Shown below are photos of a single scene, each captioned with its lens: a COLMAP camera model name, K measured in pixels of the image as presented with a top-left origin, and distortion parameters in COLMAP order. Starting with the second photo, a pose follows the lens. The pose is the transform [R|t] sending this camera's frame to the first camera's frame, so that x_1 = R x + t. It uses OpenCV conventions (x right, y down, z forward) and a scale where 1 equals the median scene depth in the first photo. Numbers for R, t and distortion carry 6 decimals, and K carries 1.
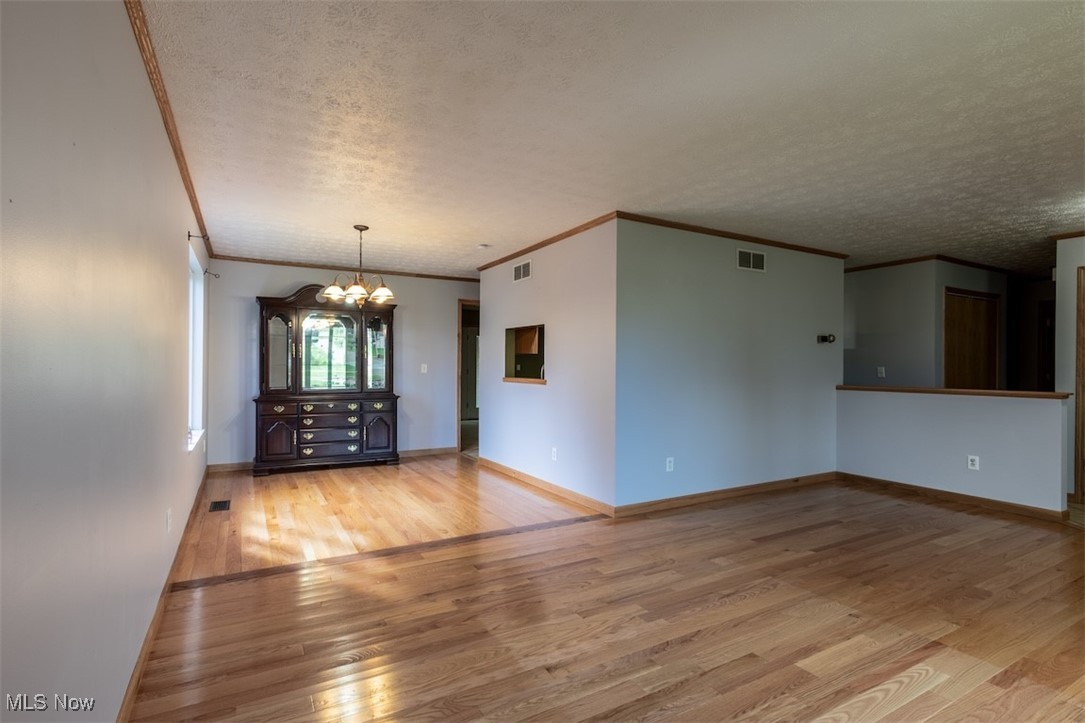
lens RADIAL K [[507.6, 0, 513.7], [0, 507.6, 358.0], [0, 0, 1]] dist [-0.007855, 0.005147]
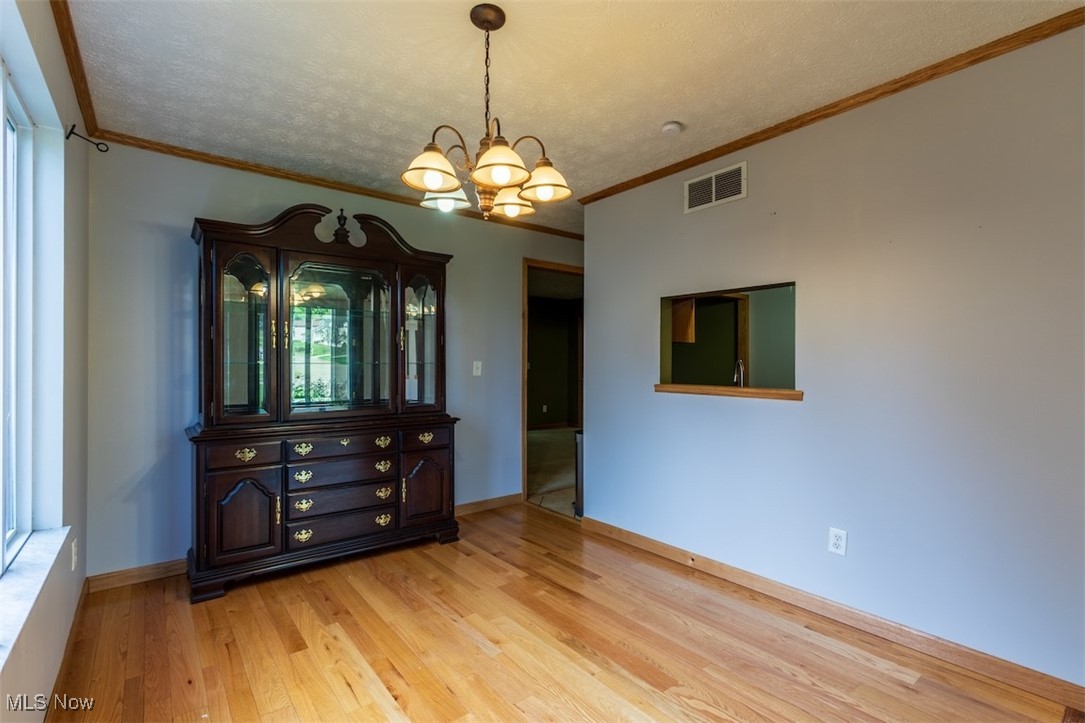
lens RADIAL K [[543.6, 0, 515.4], [0, 543.6, 359.1], [0, 0, 1]] dist [-0.003706, 0.002250]
pose [[0.994529, -0.002187, 0.104433, -0.246044], [0.001593, 0.999982, 0.005768, 0.006722], [-0.104444, -0.005571, 0.994515, 0.433064]]
